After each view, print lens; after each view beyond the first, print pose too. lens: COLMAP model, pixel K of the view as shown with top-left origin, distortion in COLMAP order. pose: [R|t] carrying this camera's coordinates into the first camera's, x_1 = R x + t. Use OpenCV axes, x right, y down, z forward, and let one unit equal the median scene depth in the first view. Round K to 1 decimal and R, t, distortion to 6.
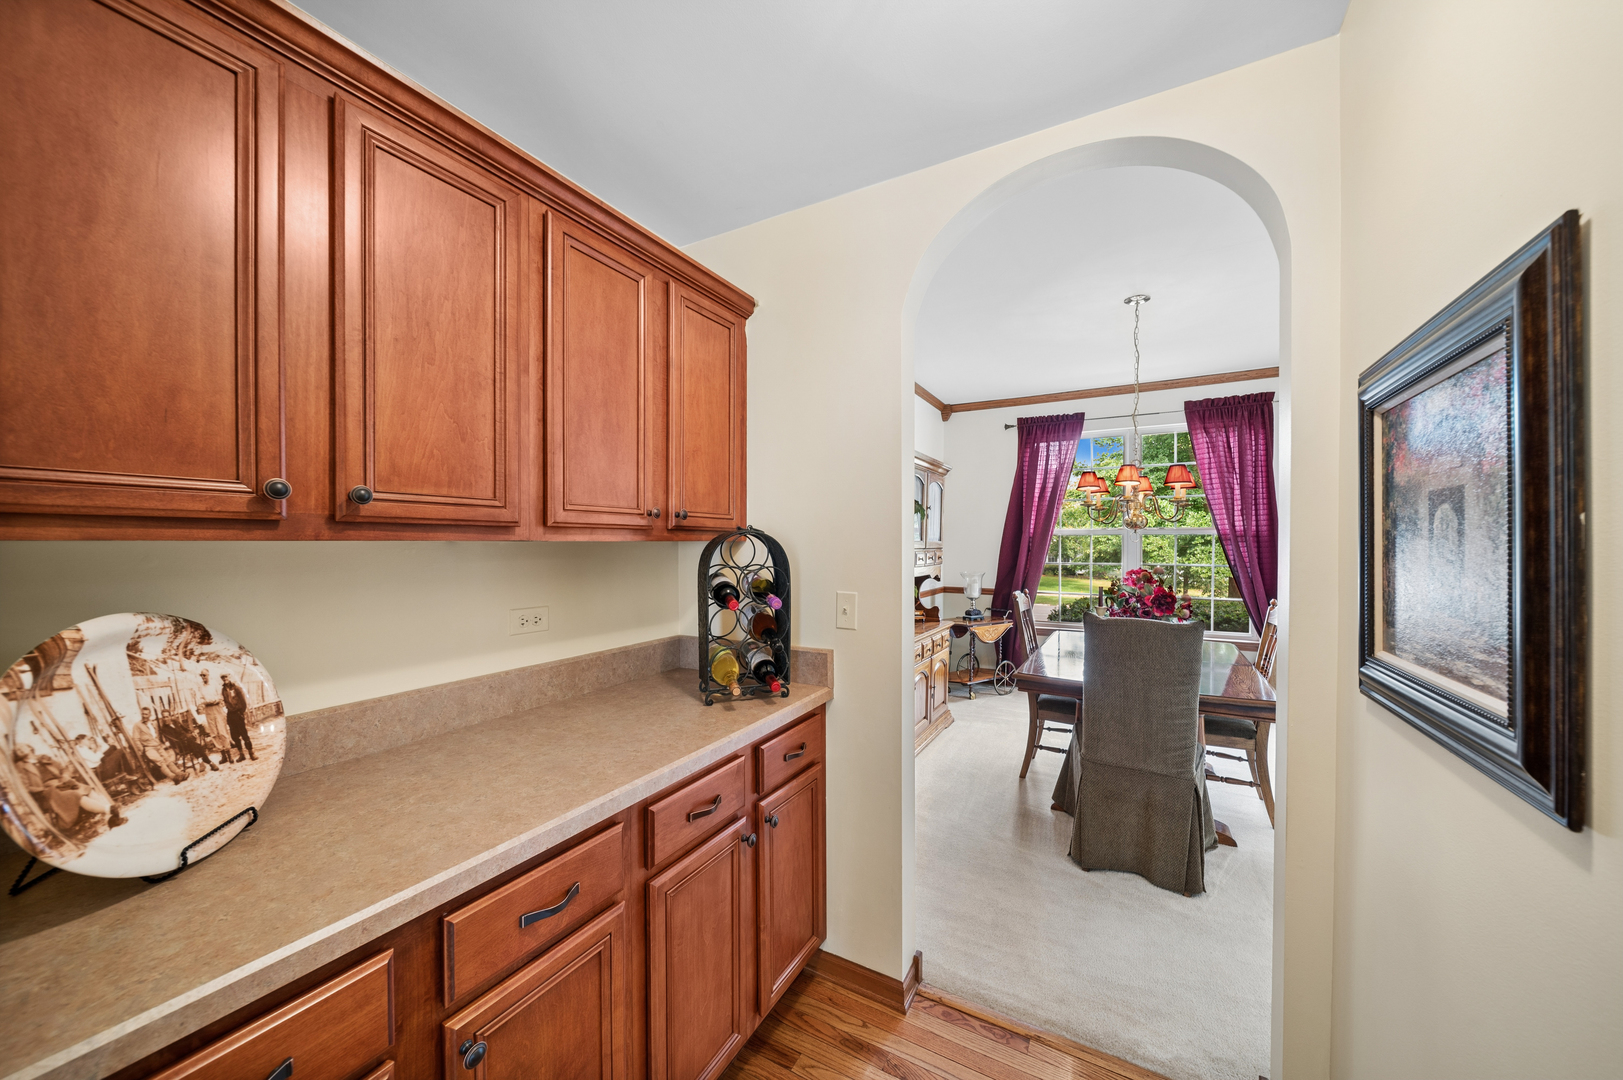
lens RADIAL K [[578.6, 0, 810.5], [0, 578.6, 537.4], [0, 0, 1]] dist [-0.004721, -0.000206]
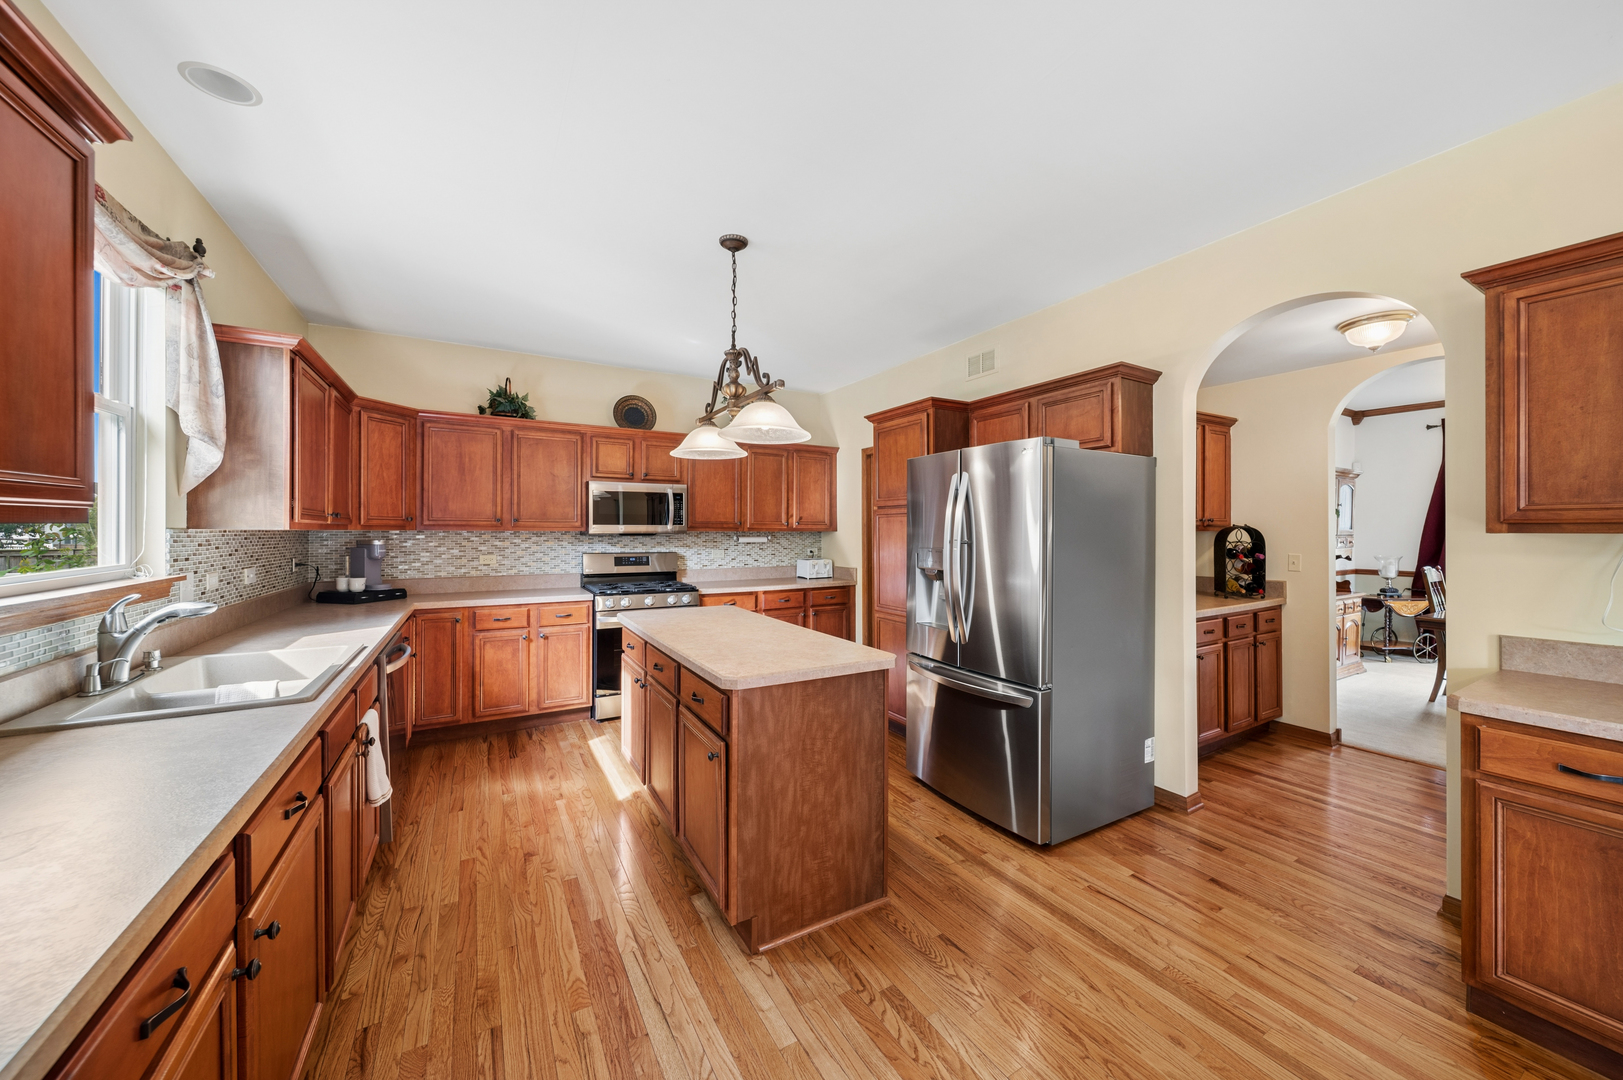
lens RADIAL K [[578.6, 0, 810.5], [0, 578.6, 537.4], [0, 0, 1]] dist [-0.004721, -0.000206]
pose [[0.862121, -0.006854, -0.506656, -0.148764], [0.013293, 0.999870, 0.009093, -0.003530], [0.506528, -0.014574, 0.862100, -0.648062]]
